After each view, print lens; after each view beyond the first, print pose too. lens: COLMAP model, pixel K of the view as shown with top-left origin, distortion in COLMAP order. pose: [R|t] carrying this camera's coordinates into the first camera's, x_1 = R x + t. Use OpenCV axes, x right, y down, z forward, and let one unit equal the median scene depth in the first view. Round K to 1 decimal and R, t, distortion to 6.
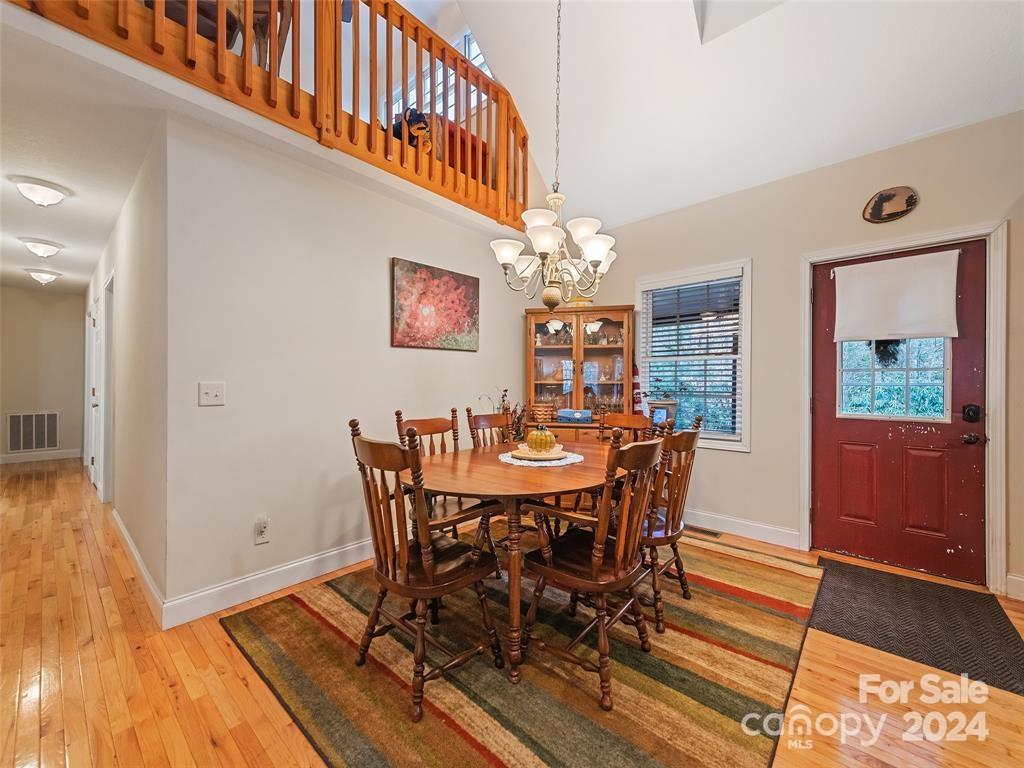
lens RADIAL K [[408.6, 0, 510.7], [0, 408.6, 384.4], [0, 0, 1]] dist [0.005653, 0.000075]
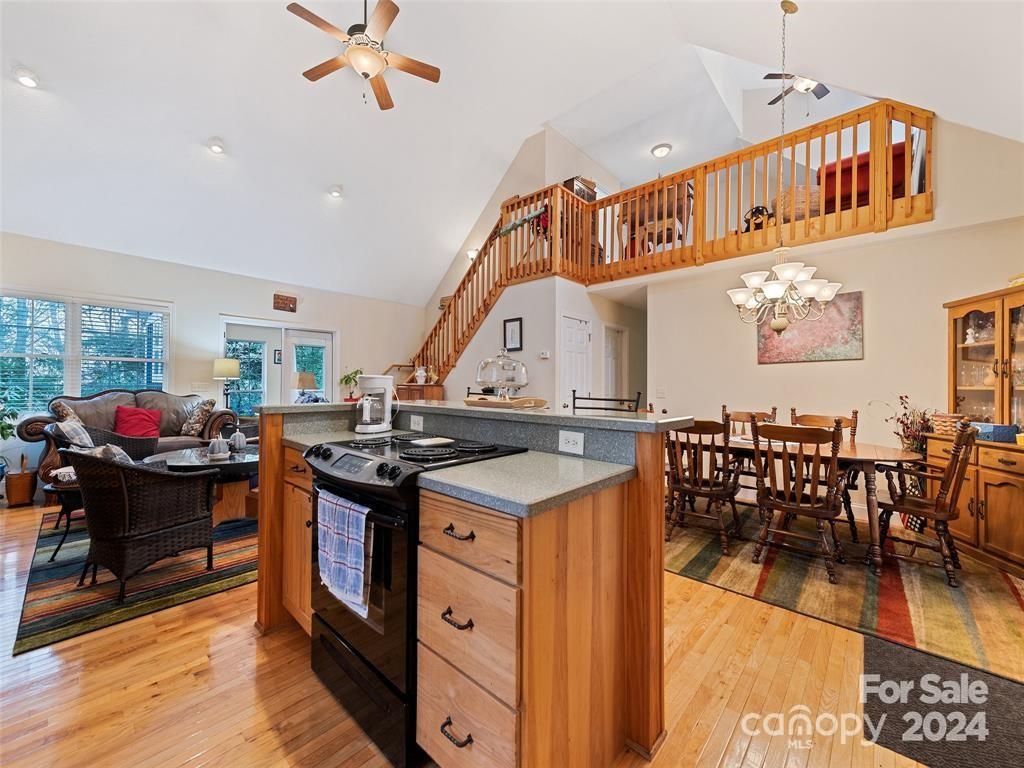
lens RADIAL K [[408.6, 0, 507.4], [0, 408.6, 381.9], [0, 0, 1]] dist [0.005653, 0.000075]
pose [[-0.013008, -0.015674, -0.999793, 1.322216], [-0.005675, 0.999862, -0.015602, -0.000334], [0.999899, 0.005471, -0.013096, 0.114415]]
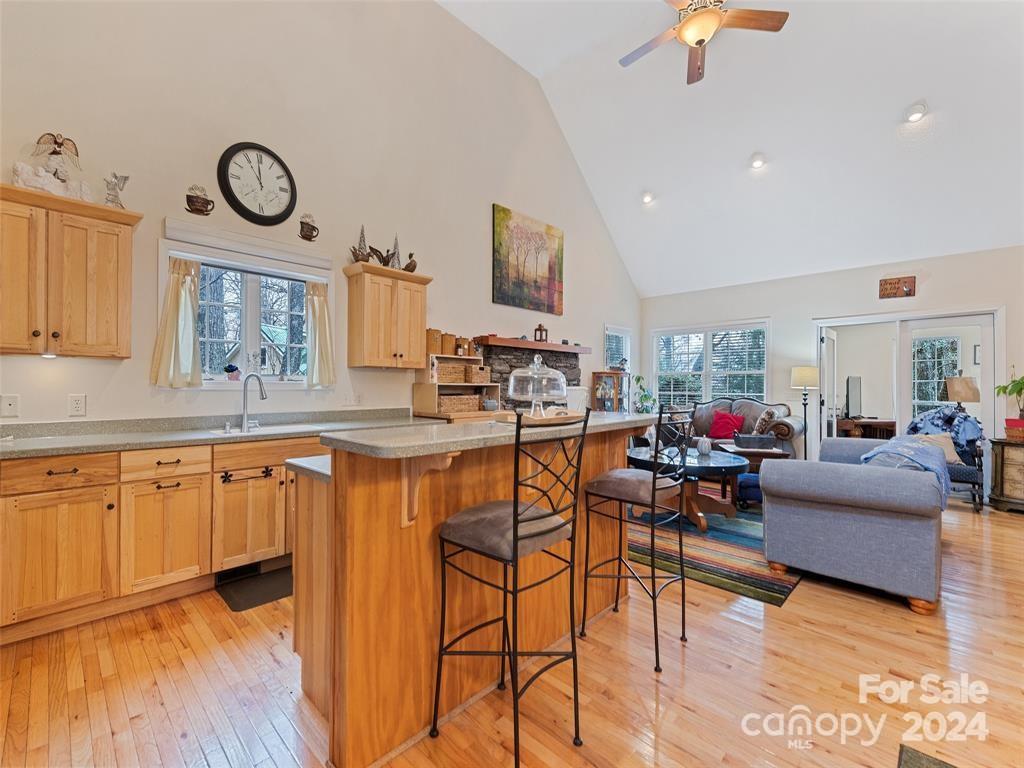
lens RADIAL K [[436.4, 0, 512.4], [0, 436.4, 385.0], [0, 0, 1]] dist [0.001229, -0.000730]
pose [[-0.998941, -0.015236, 0.043410, 0.568706], [-0.015402, 0.999875, -0.003487, -0.023465], [-0.043352, -0.004152, -0.999051, 0.805015]]
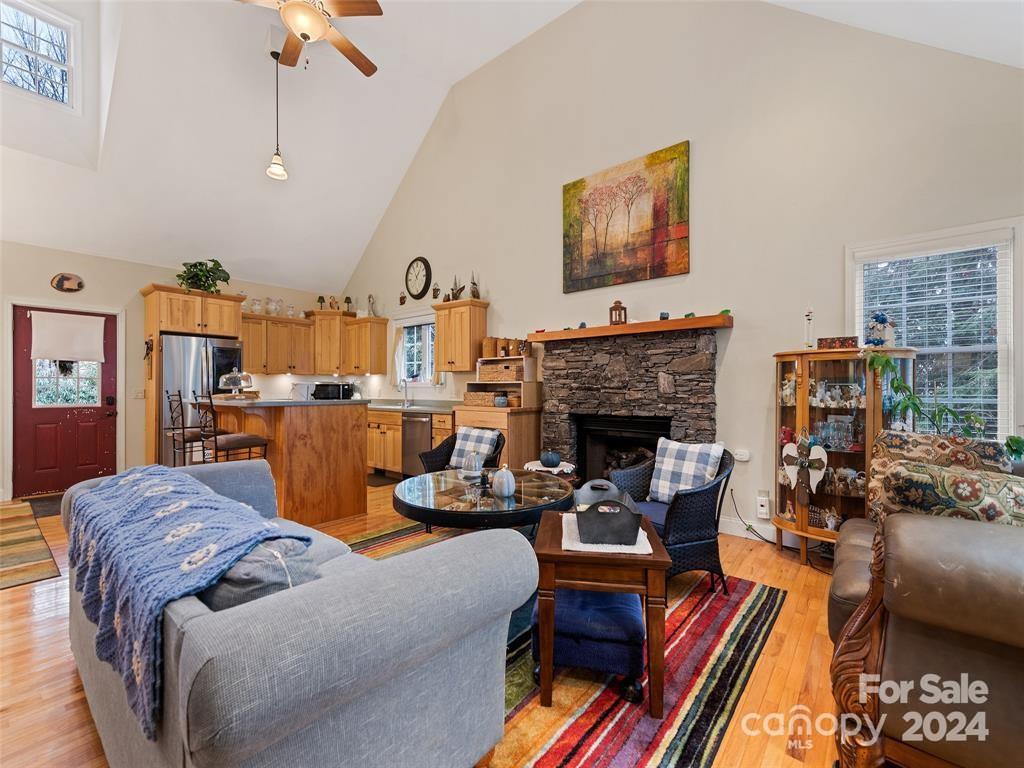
lens RADIAL K [[435.3, 0, 512.6], [0, 435.3, 388.3], [0, 0, 1]] dist [0.006427, -0.001624]
pose [[-0.035307, -0.010234, 0.999324, -0.999609], [-0.006637, 0.999928, 0.010006, -0.023128], [-0.999354, -0.006280, -0.035373, -0.818339]]
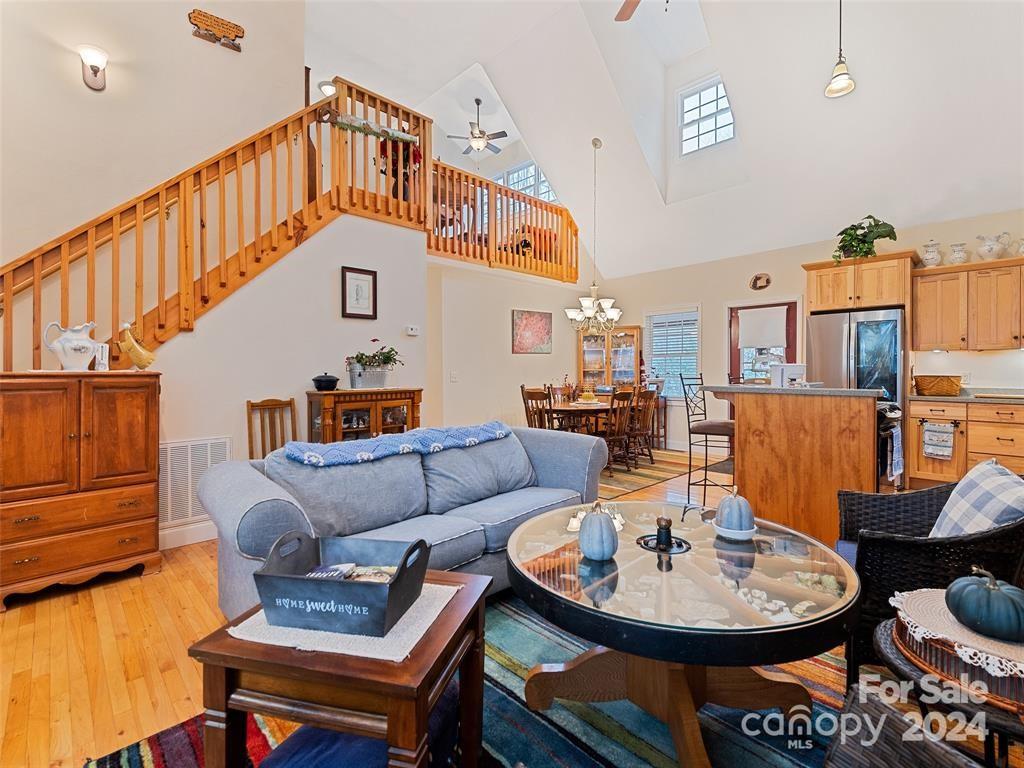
lens RADIAL K [[468.6, 0, 515.2], [0, 468.6, 376.7], [0, 0, 1]] dist [0.002505, 0.000407]
pose [[0.997682, -0.009066, -0.067438, -0.133990], [0.010160, 0.999822, 0.015900, -0.016545], [0.067282, -0.016548, 0.997597, -1.408547]]
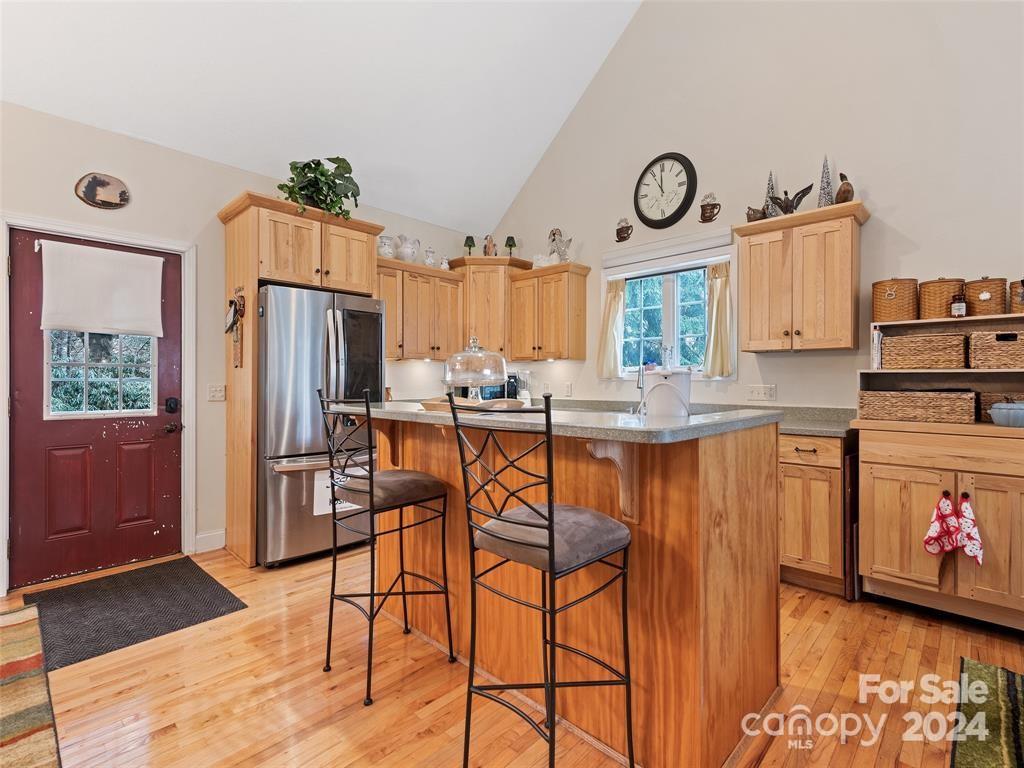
lens RADIAL K [[486.0, 0, 509.5], [0, 486.0, 381.1], [0, 0, 1]] dist [0.008340, -0.000600]
pose [[0.042308, -0.011402, 0.999040, -0.173672], [-0.004541, 0.999922, 0.011604, -0.015898], [-0.999094, -0.005027, 0.042253, 0.012057]]
